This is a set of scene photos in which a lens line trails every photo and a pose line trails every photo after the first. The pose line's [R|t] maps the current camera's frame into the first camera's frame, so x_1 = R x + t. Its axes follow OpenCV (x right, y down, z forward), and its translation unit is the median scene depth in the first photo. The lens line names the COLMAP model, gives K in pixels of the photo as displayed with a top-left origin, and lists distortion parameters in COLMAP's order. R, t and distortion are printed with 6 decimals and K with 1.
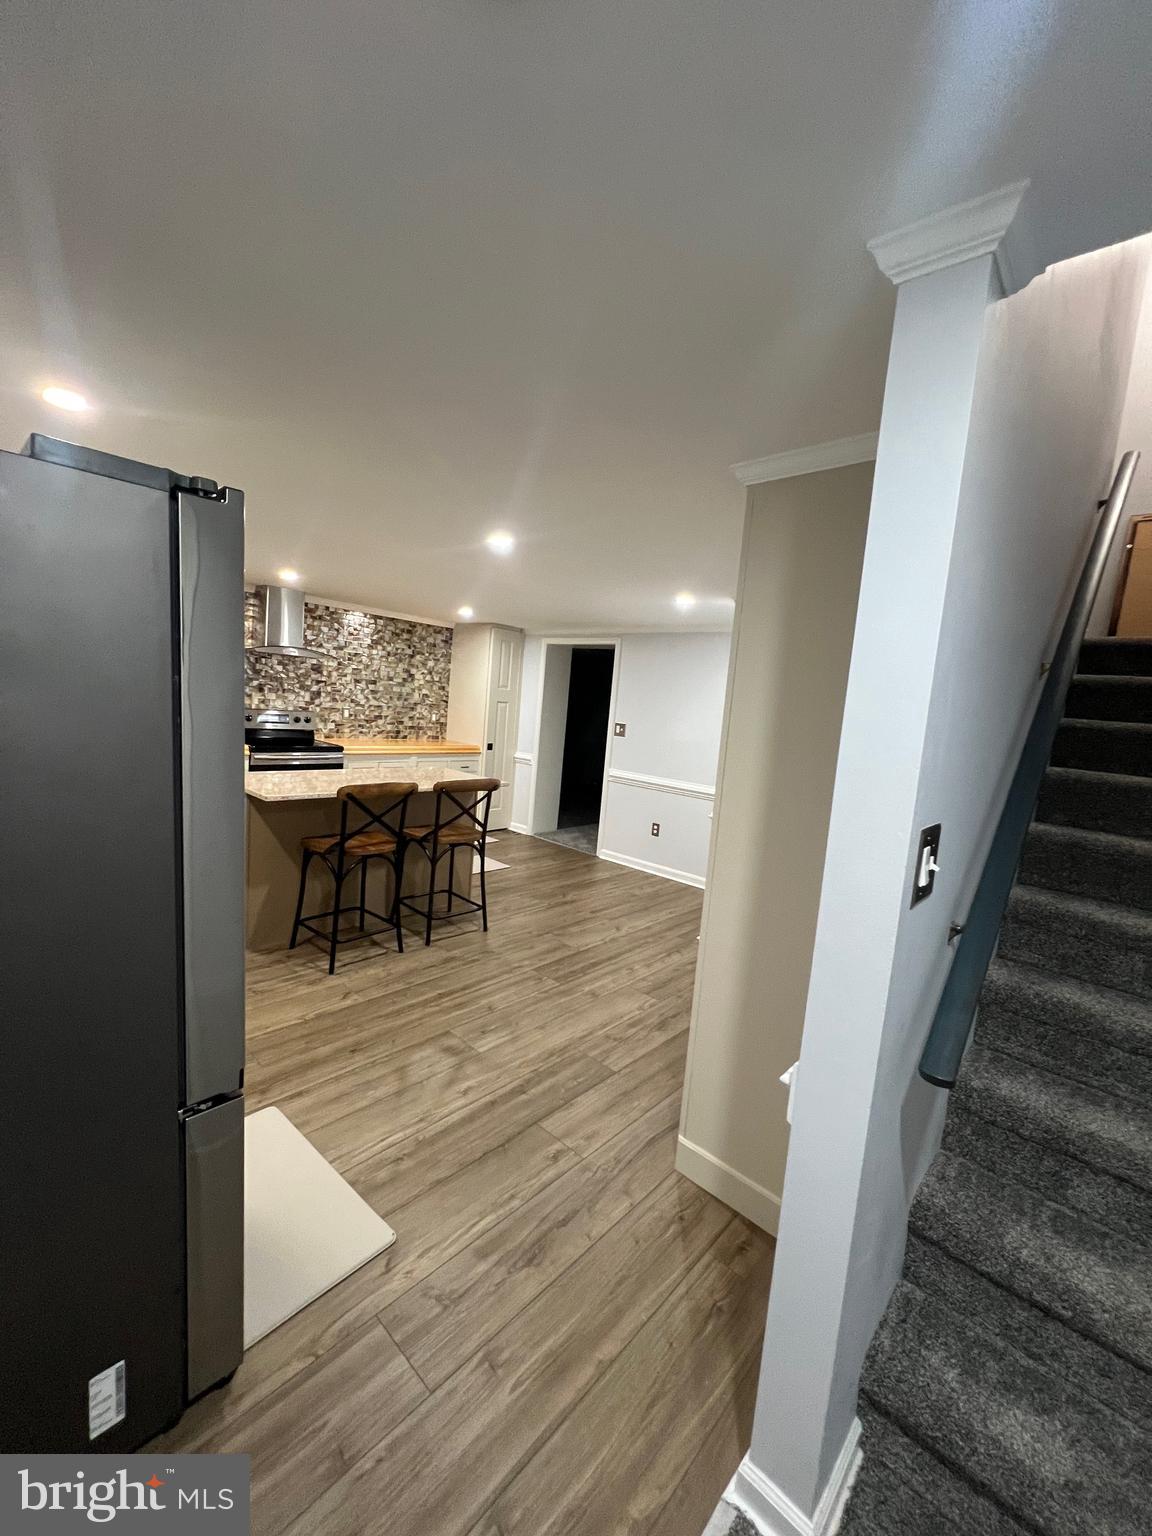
lens RADIAL K [[613.4, 0, 576.7], [0, 613.4, 767.2], [0, 0, 1]] dist [0.003119, 0.000532]
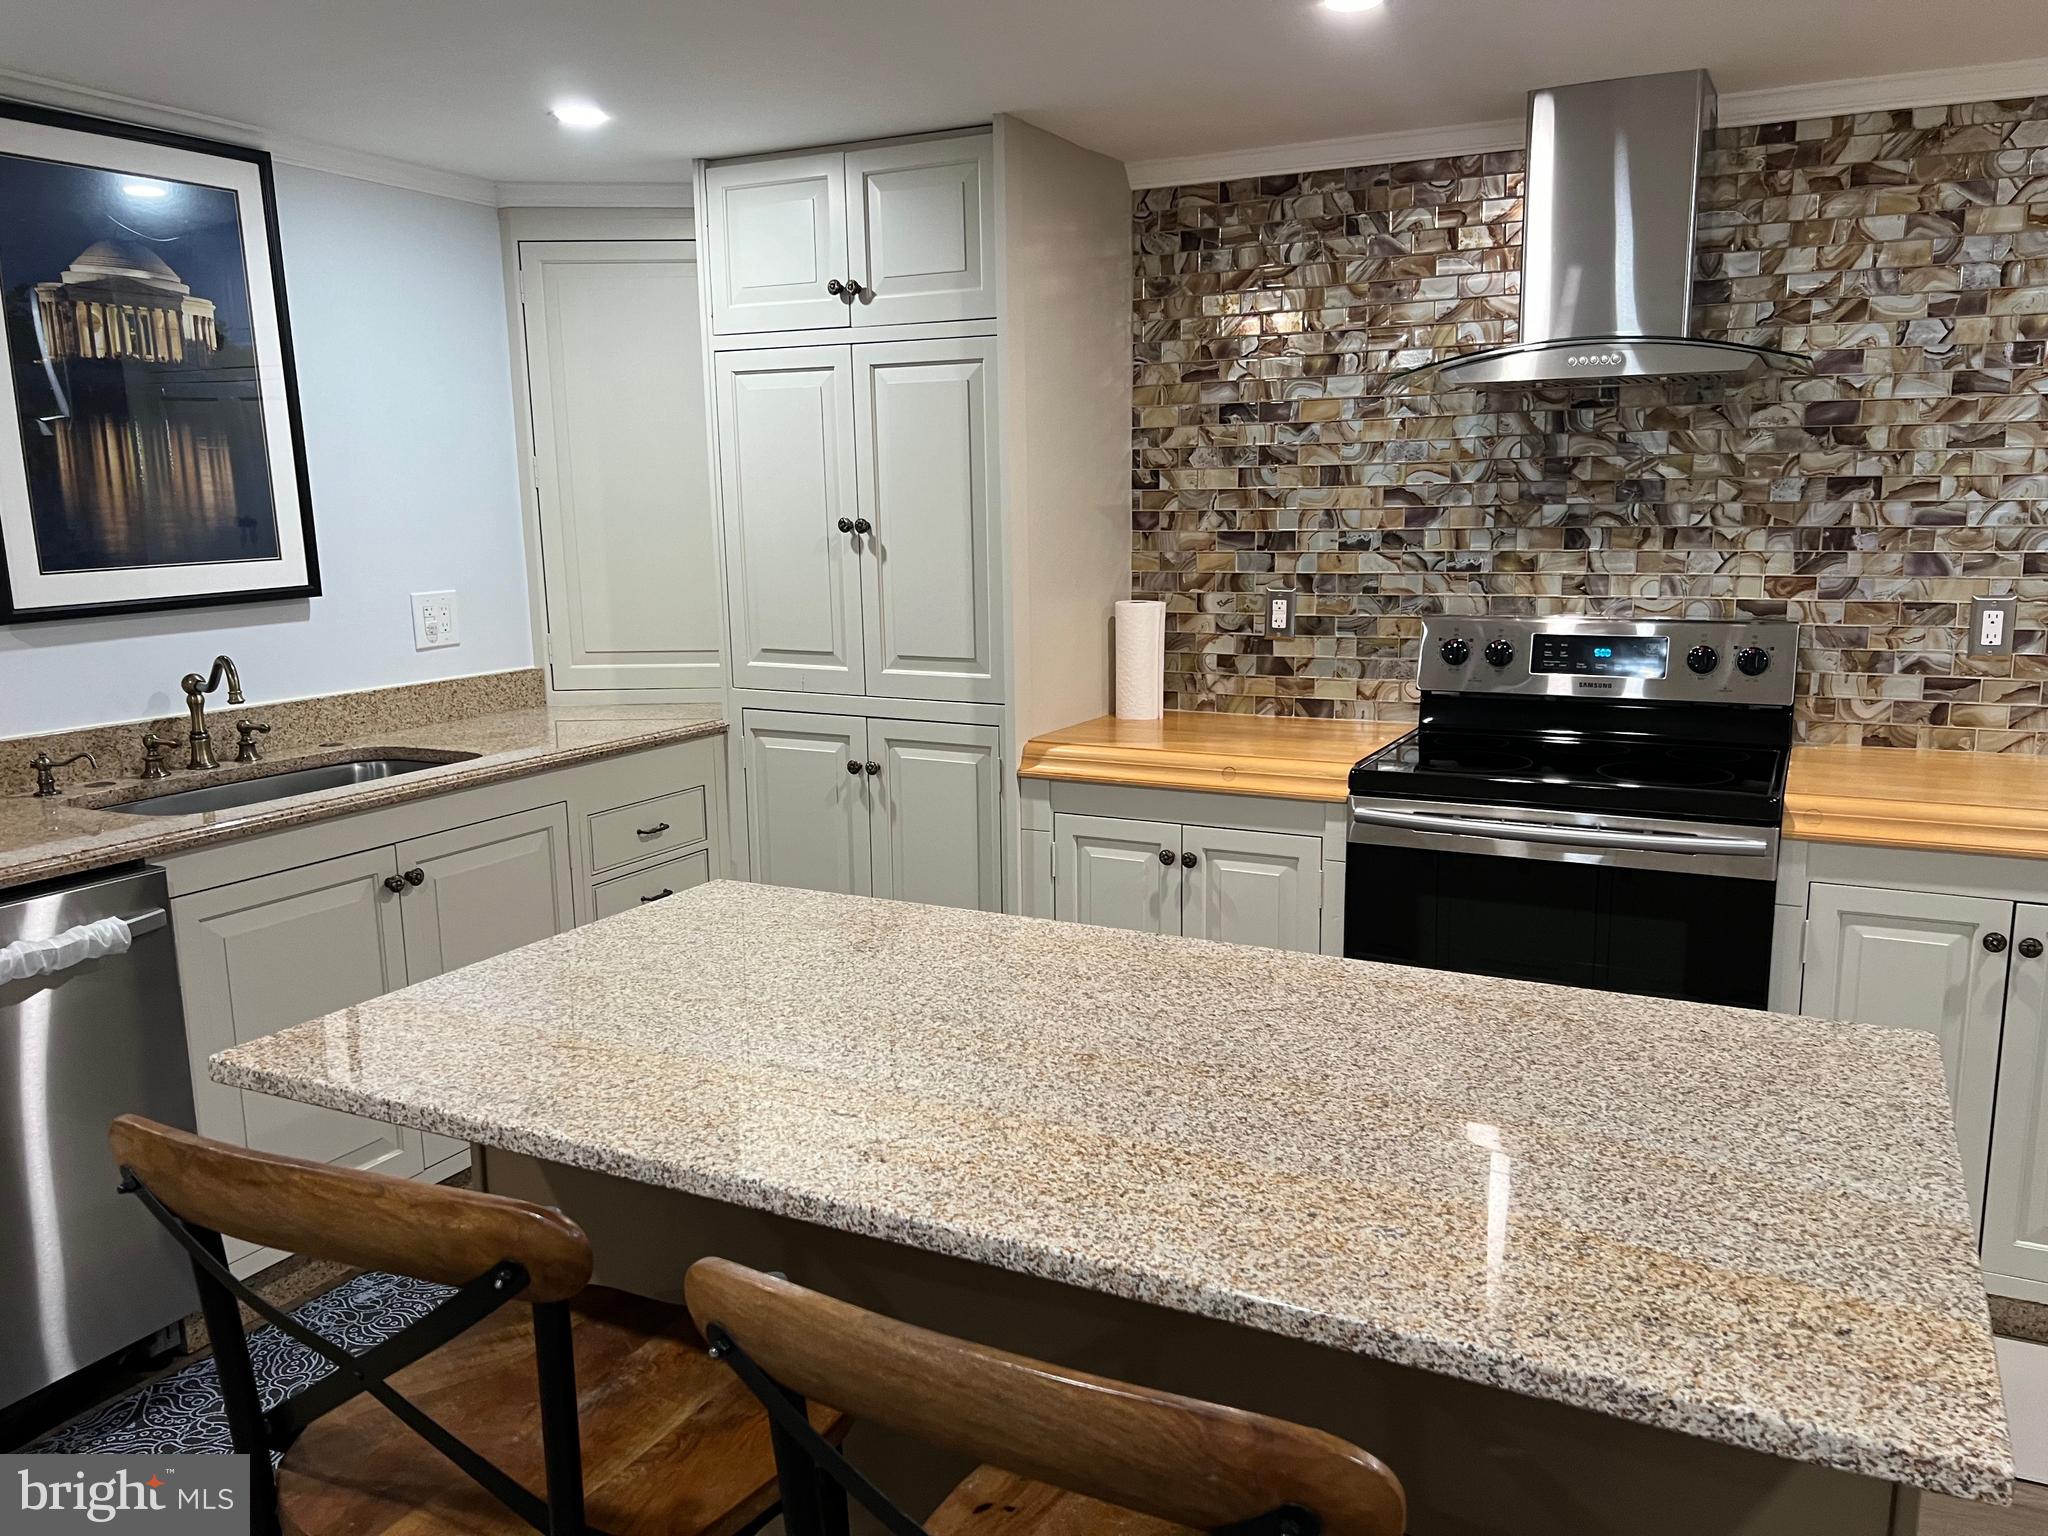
lens RADIAL K [[1542.4, 0, 1053.2], [0, 1542.4, 773.6], [0, 0, 1]] dist [0.055365, -0.056551]
pose [[0.273090, 0.081497, -0.958530, 0.034228], [-0.073285, 0.995272, 0.063742, -0.049127], [0.959193, 0.052839, 0.277771, 0.551046]]
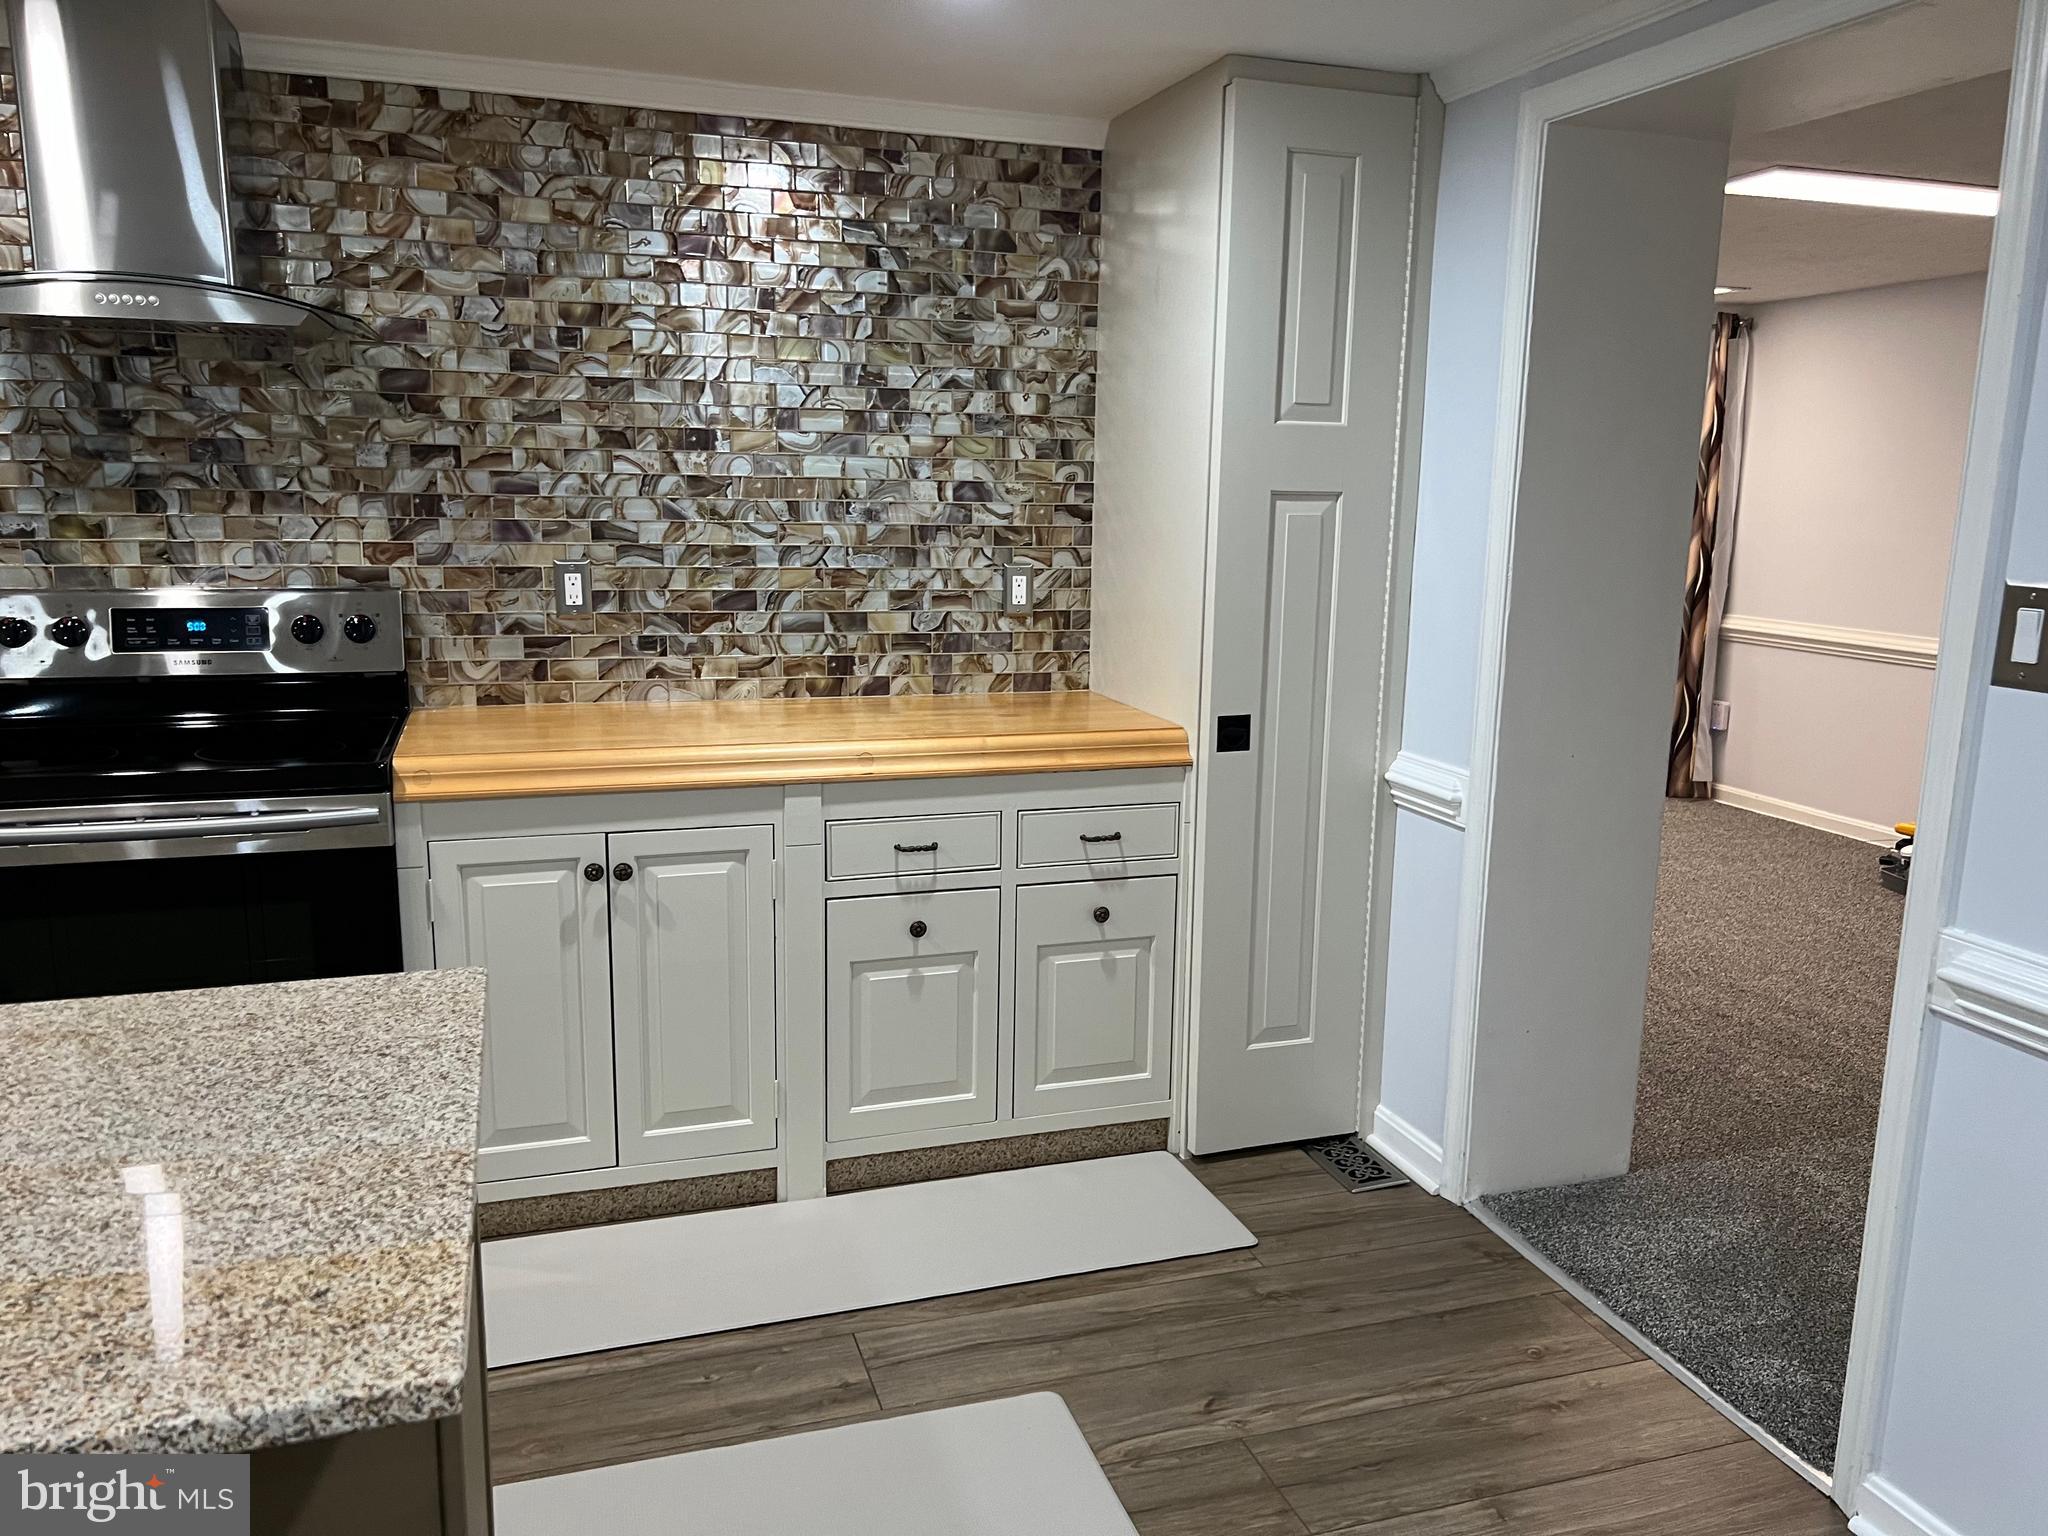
lens RADIAL K [[1542.4, 0, 1039.0], [0, 1542.4, 779.5], [0, 0, 1]] dist [0.055365, -0.056551]
pose [[0.871544, 0.022157, -0.489817, 0.044131], [0.003755, 0.998648, 0.051855, -0.046588], [0.490304, -0.047033, 0.870282, 0.578573]]
